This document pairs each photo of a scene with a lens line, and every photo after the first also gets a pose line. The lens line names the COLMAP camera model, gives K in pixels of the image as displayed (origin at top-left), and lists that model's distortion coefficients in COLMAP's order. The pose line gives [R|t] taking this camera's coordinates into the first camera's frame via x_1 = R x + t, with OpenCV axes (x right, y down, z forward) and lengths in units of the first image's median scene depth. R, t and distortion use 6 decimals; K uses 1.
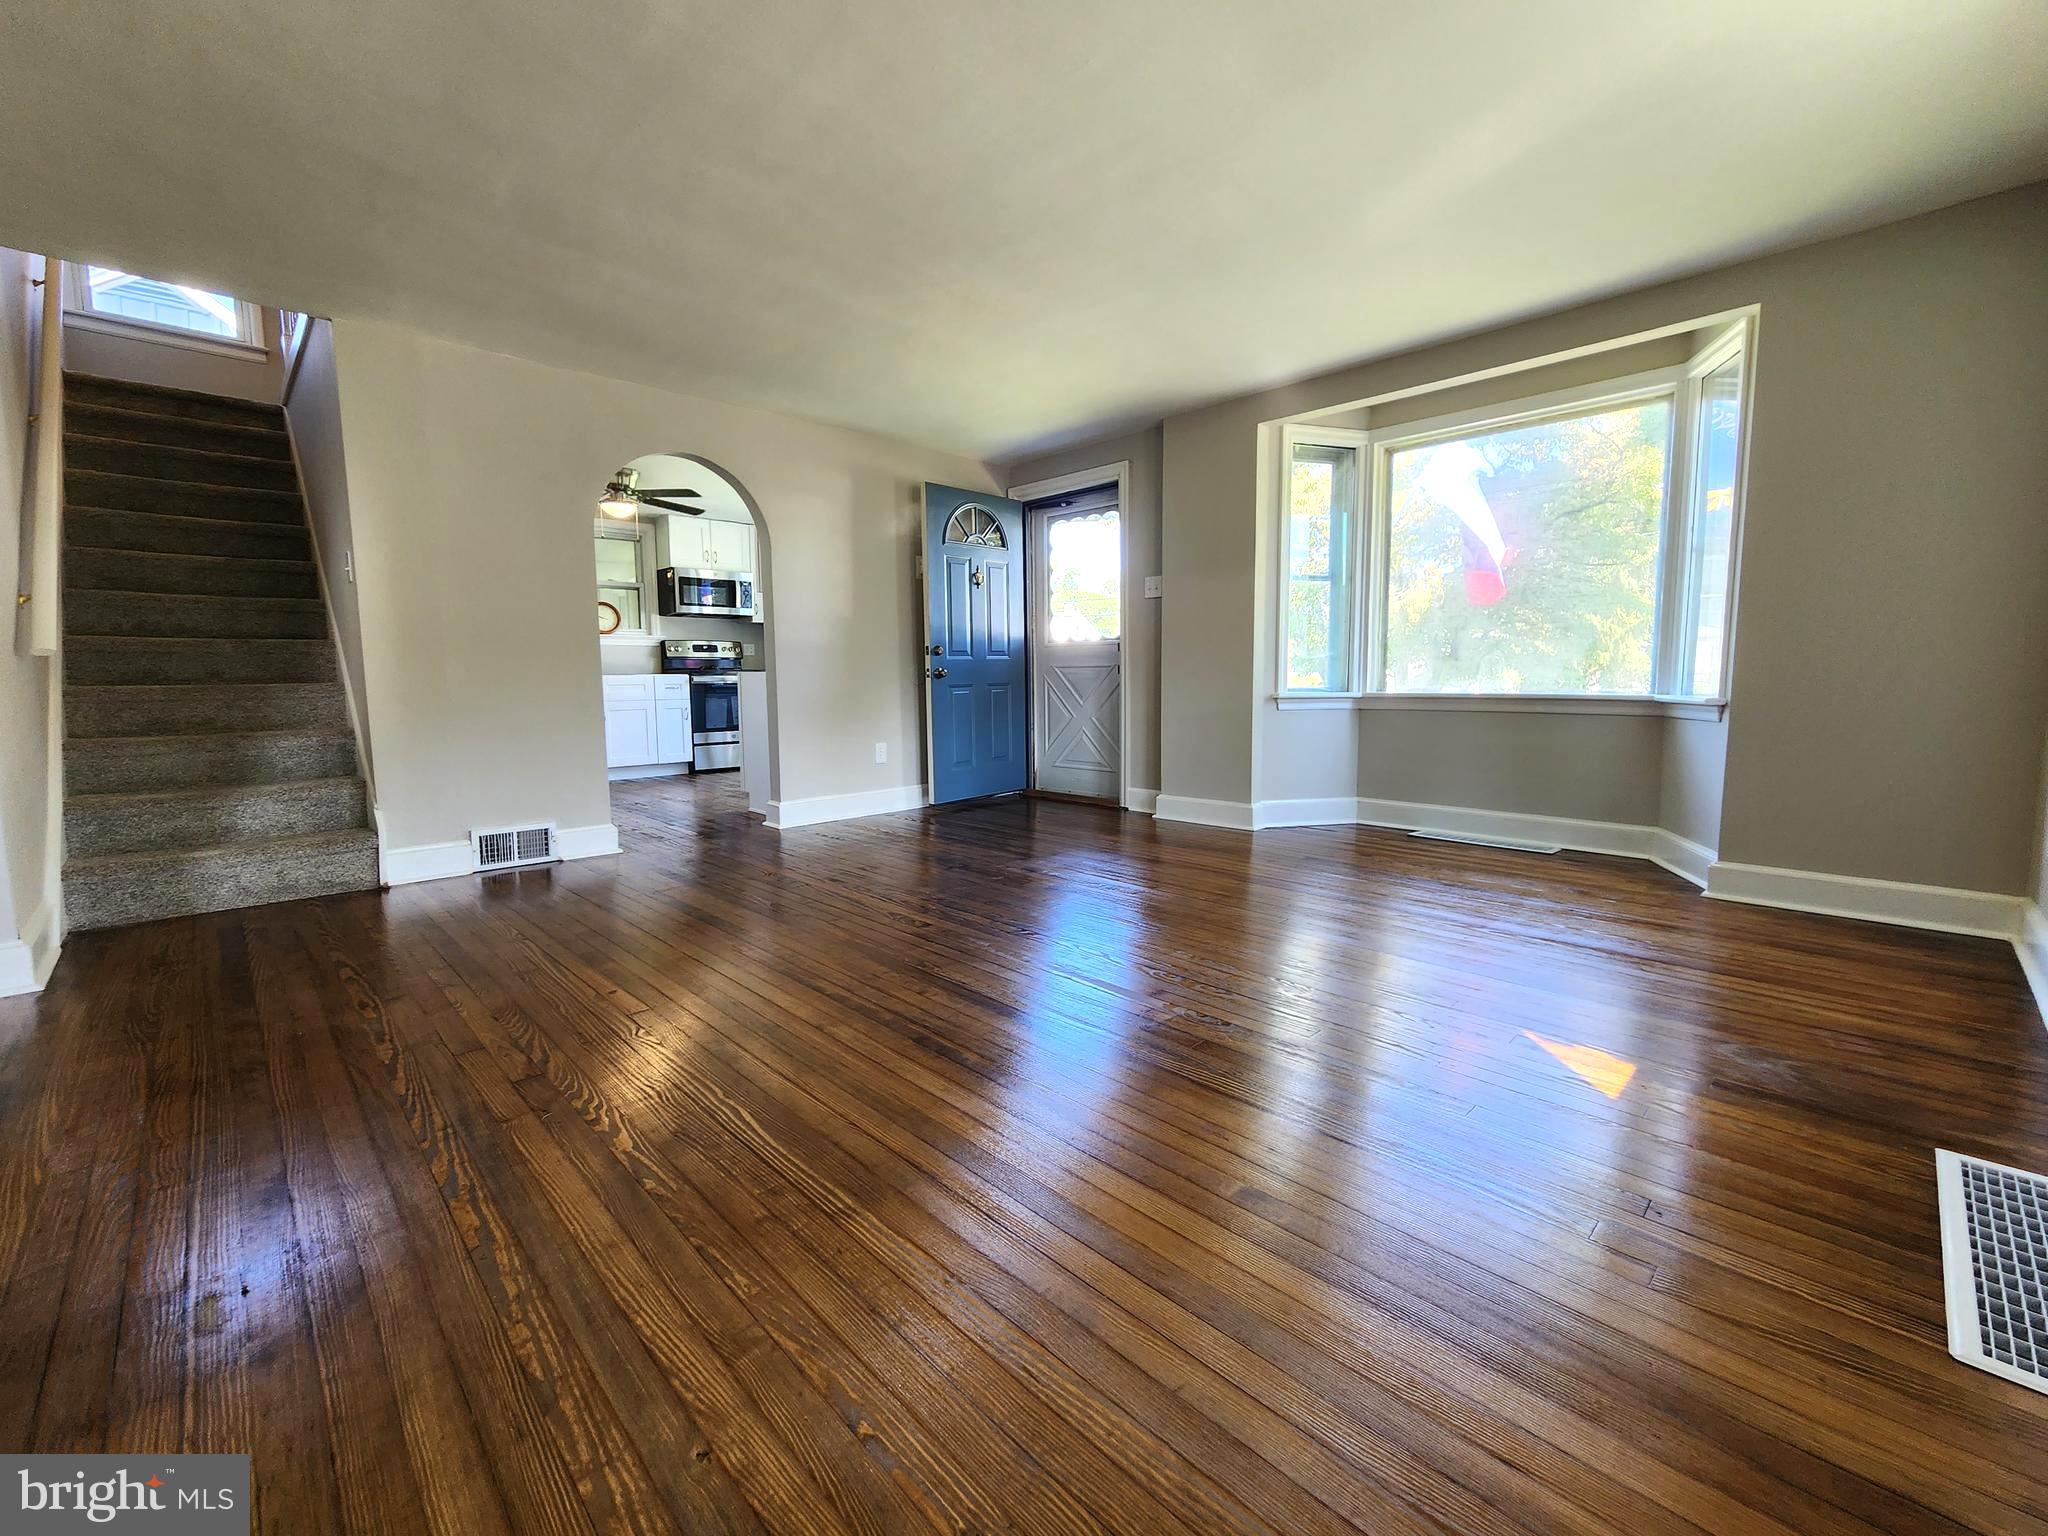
lens RADIAL K [[846.7, 0, 1013.6], [0, 846.7, 763.9], [0, 0, 1]] dist [0.002018, 0.000209]
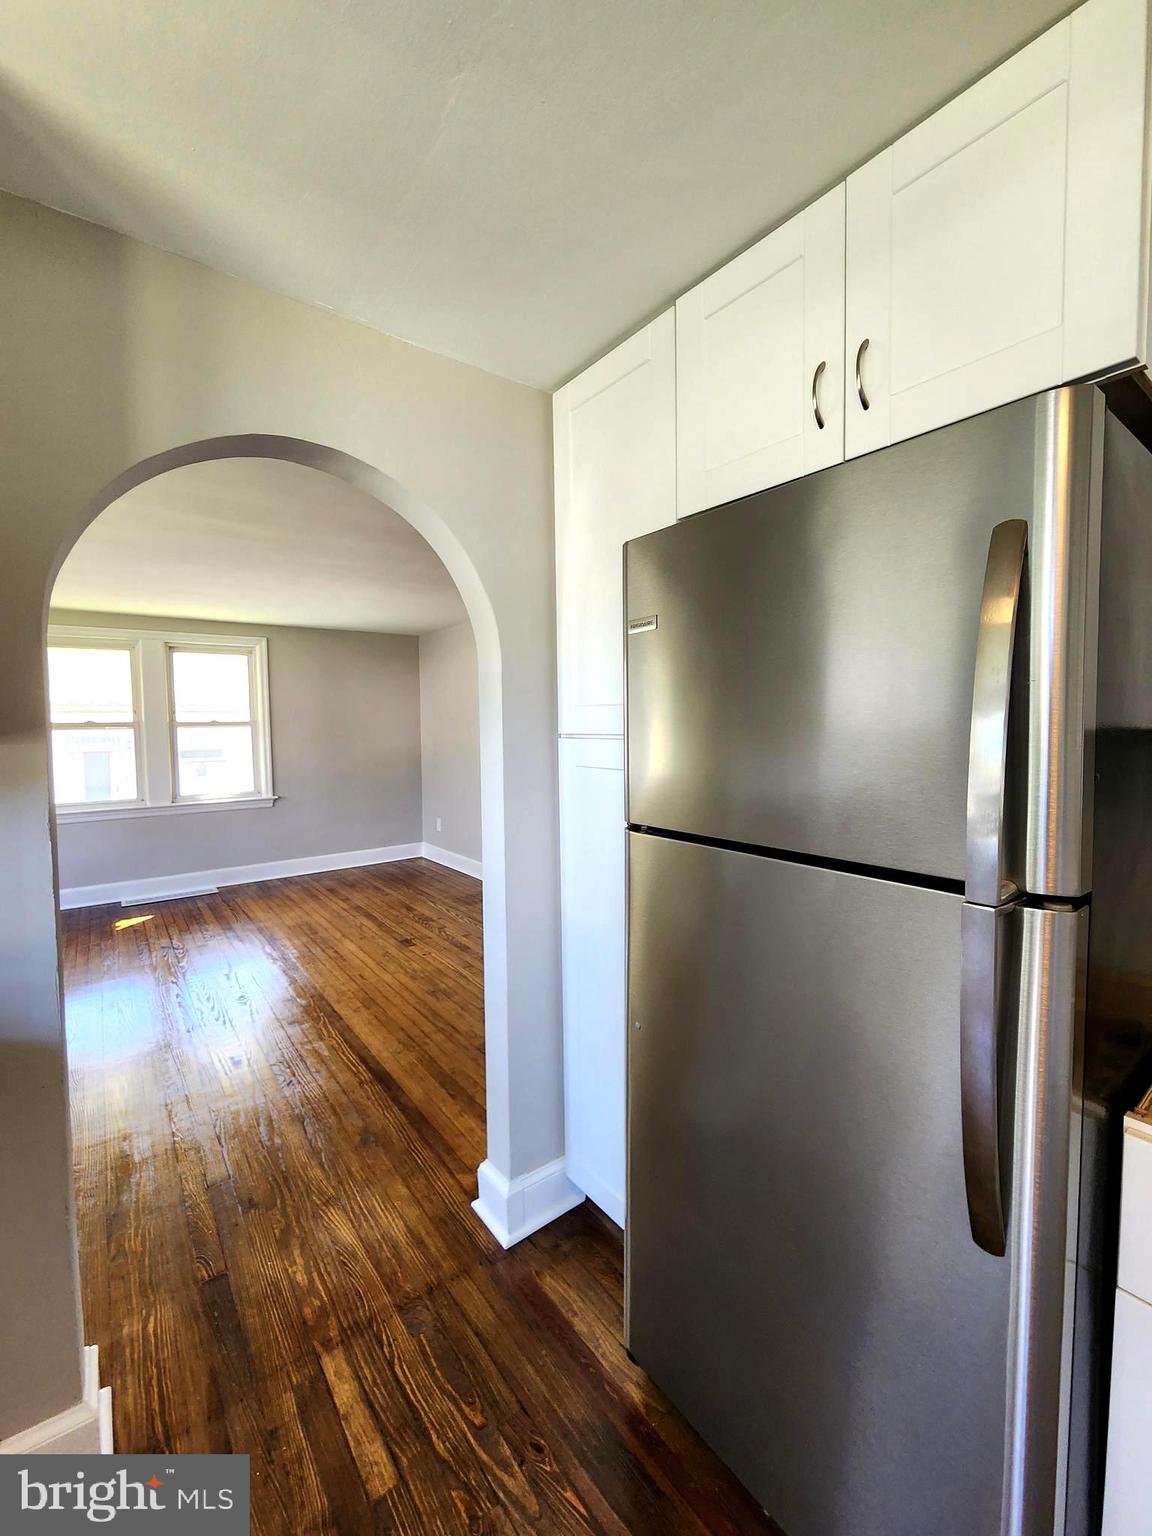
lens RADIAL K [[635.0, 0, 576.0], [0, 635.0, 768.0], [0, 0, 1]] dist [0.002018, 0.000209]
pose [[-0.992655, 0.015603, 0.119971, -0.542115], [0.036265, 0.984424, 0.172032, -0.242405], [-0.115418, 0.175119, -0.977759, 1.257342]]
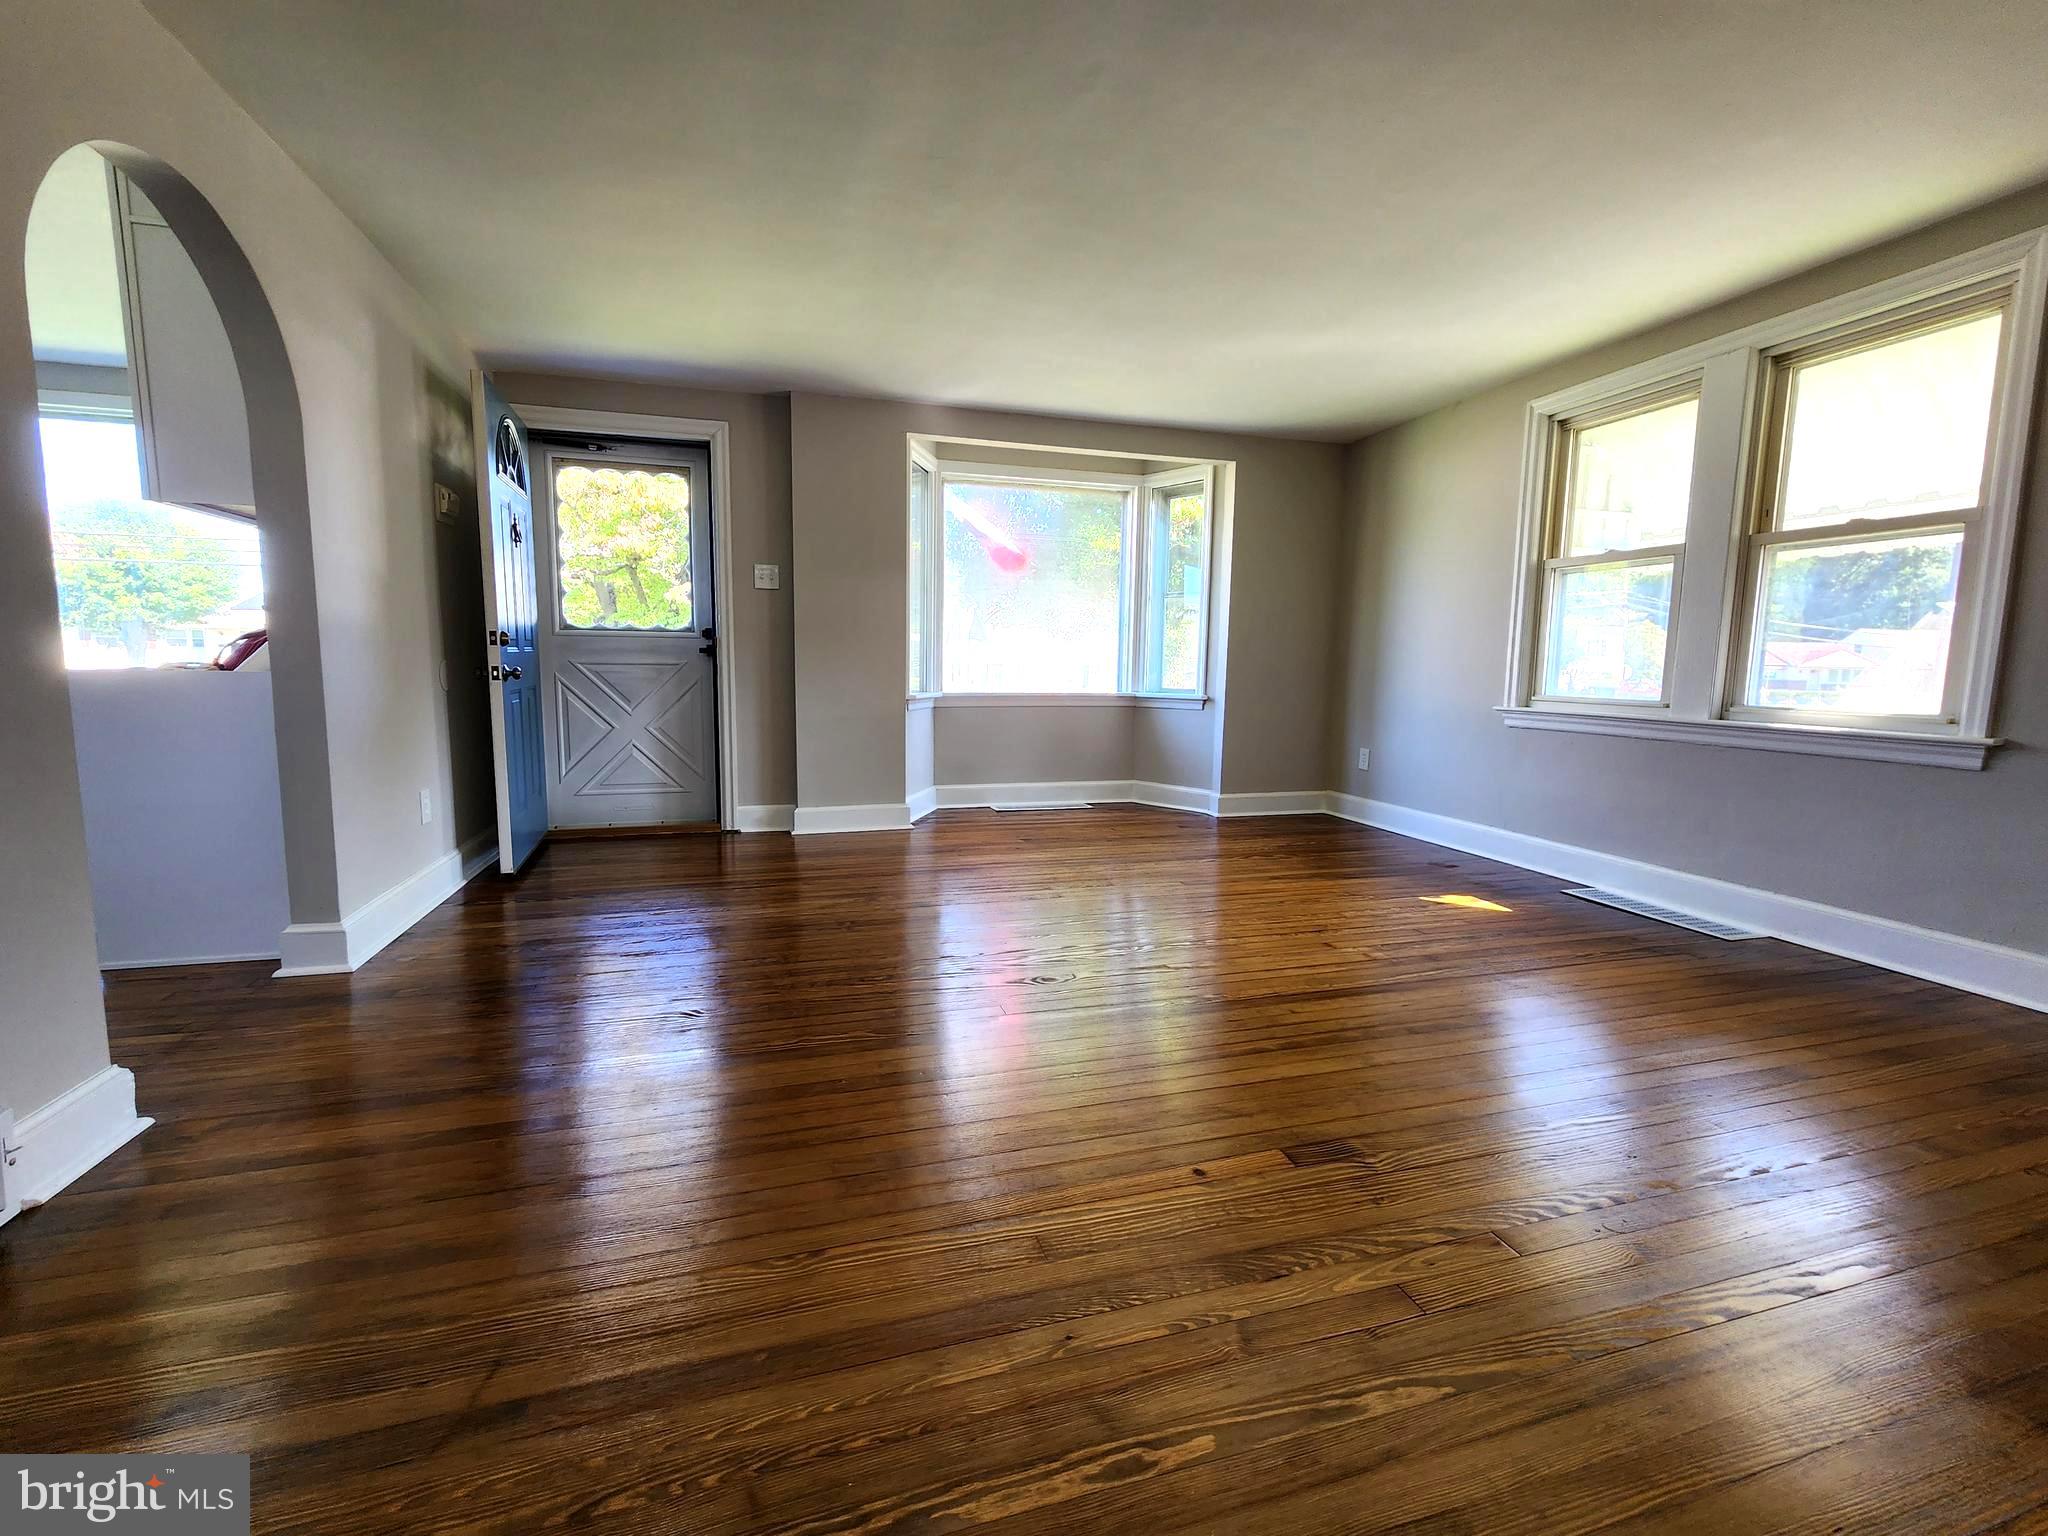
lens RADIAL K [[843.8, 0, 1007.1], [0, 843.8, 757.5], [0, 0, 1]] dist [-0.000427, -0.000151]
pose [[0.471522, -0.082283, 0.878007, -0.561356], [0.072382, 0.995889, 0.054459, -0.055289], [-0.878879, 0.037874, 0.475539, 0.404201]]
